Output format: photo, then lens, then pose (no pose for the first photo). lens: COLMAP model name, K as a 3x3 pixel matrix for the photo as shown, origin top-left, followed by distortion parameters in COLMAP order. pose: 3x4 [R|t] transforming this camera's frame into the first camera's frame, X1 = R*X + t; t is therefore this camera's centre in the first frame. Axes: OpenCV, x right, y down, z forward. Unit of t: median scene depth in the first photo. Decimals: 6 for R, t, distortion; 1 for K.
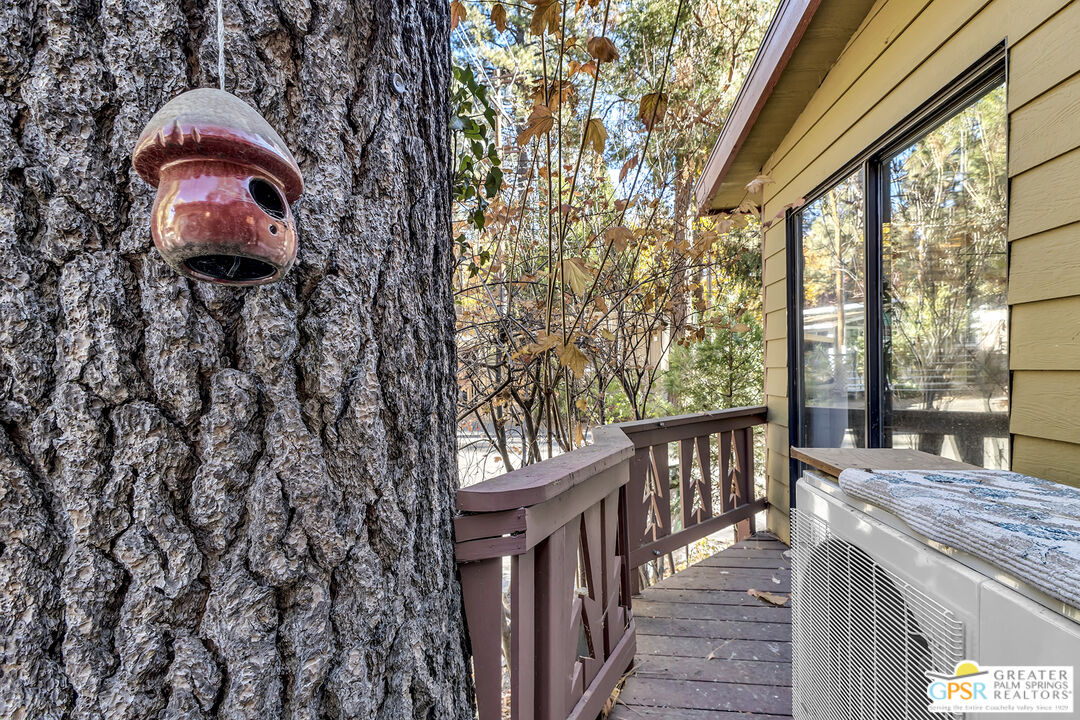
lens RADIAL K [[470.6, 0, 541.9], [0, 470.6, 371.9], [0, 0, 1]] dist [0.014671, -0.003865]
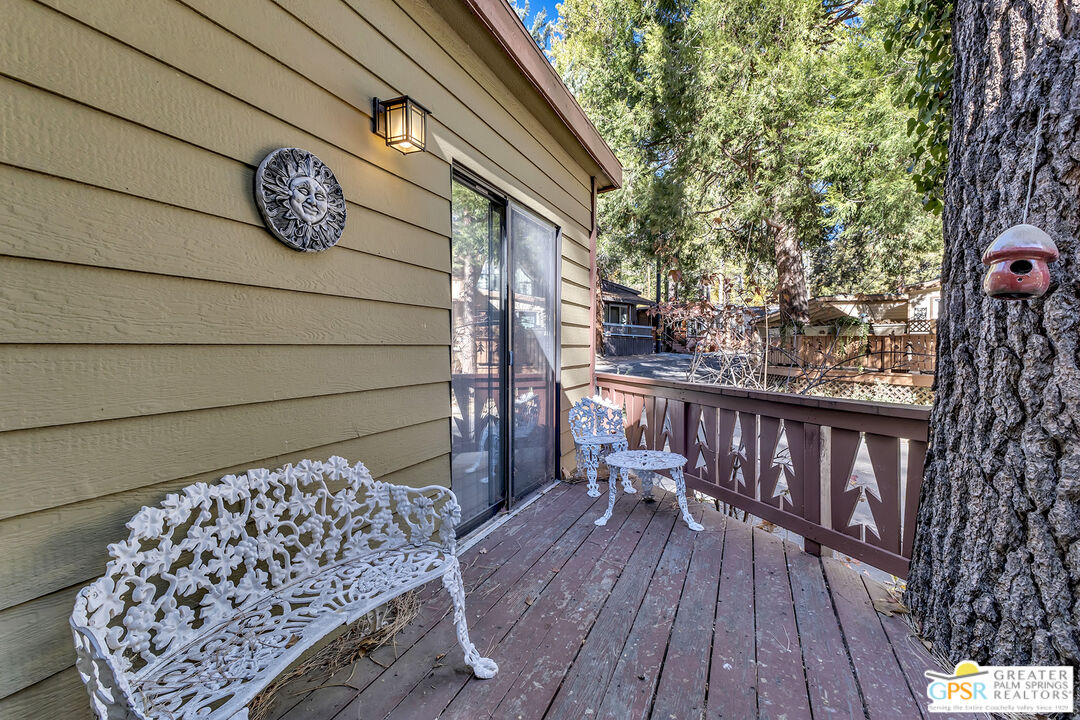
lens RADIAL K [[470.6, 0, 543.9], [0, 470.6, 355.7], [0, 0, 1]] dist [0.014671, -0.003865]
pose [[-0.314548, 0.035997, -0.948559, 2.327416], [-0.014338, 0.998987, 0.042665, 0.033744], [0.949133, 0.027021, -0.313713, -0.537784]]
